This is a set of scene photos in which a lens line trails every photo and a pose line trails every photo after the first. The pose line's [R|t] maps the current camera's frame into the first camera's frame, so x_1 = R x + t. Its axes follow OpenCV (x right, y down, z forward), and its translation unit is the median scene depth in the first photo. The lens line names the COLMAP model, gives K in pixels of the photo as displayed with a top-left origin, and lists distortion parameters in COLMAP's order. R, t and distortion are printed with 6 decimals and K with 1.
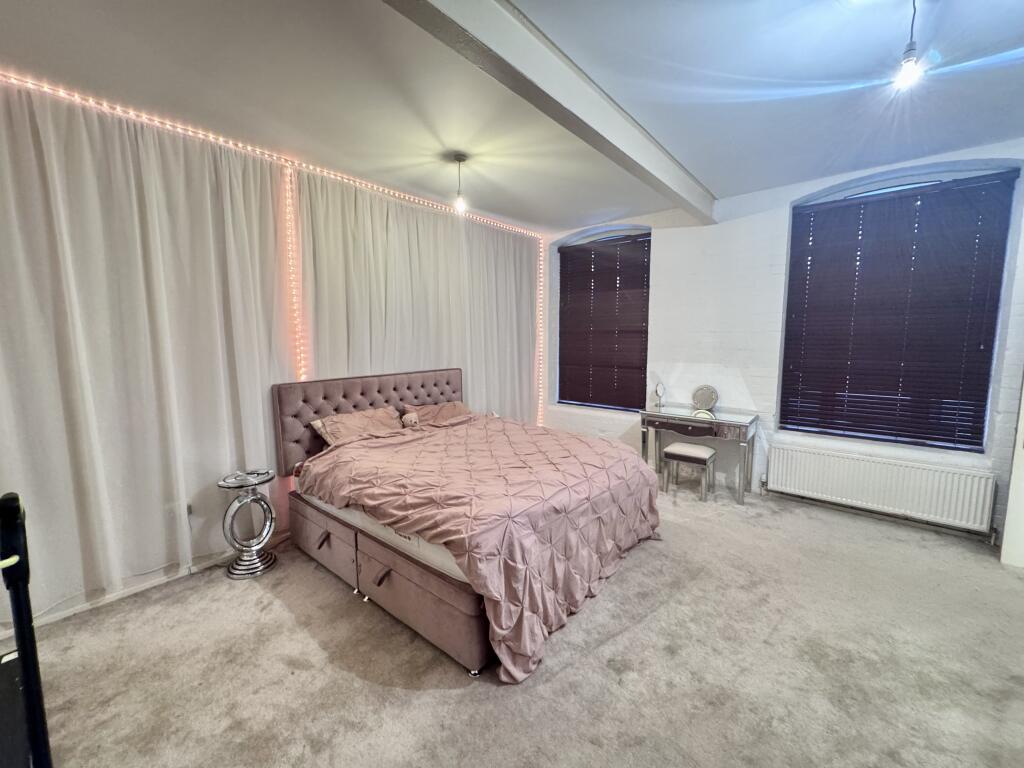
lens RADIAL K [[407.8, 0, 512.0], [0, 407.8, 384.0], [0, 0, 1]] dist [0.000802, -0.000367]
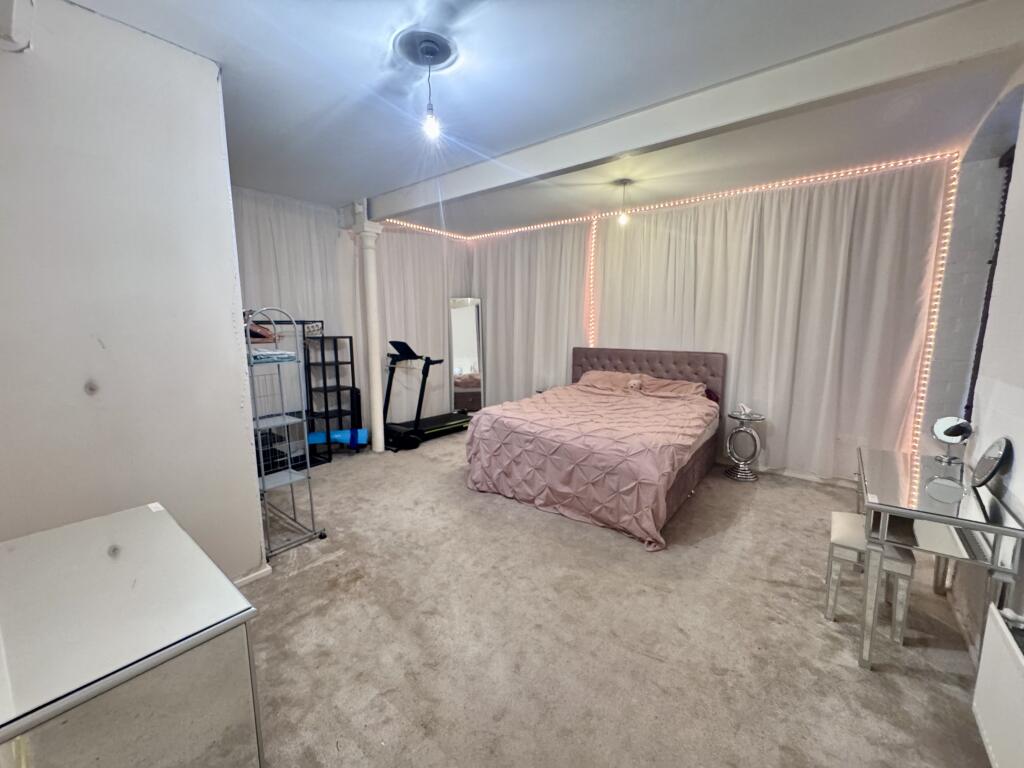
lens RADIAL K [[407.8, 0, 512.0], [0, 407.8, 384.0], [0, 0, 1]] dist [0.000802, -0.000367]
pose [[0.029706, 0.153057, -0.987771, 1.212006], [-0.116445, 0.982008, 0.148662, -0.073777], [0.992753, 0.110605, 0.046994, 0.642375]]
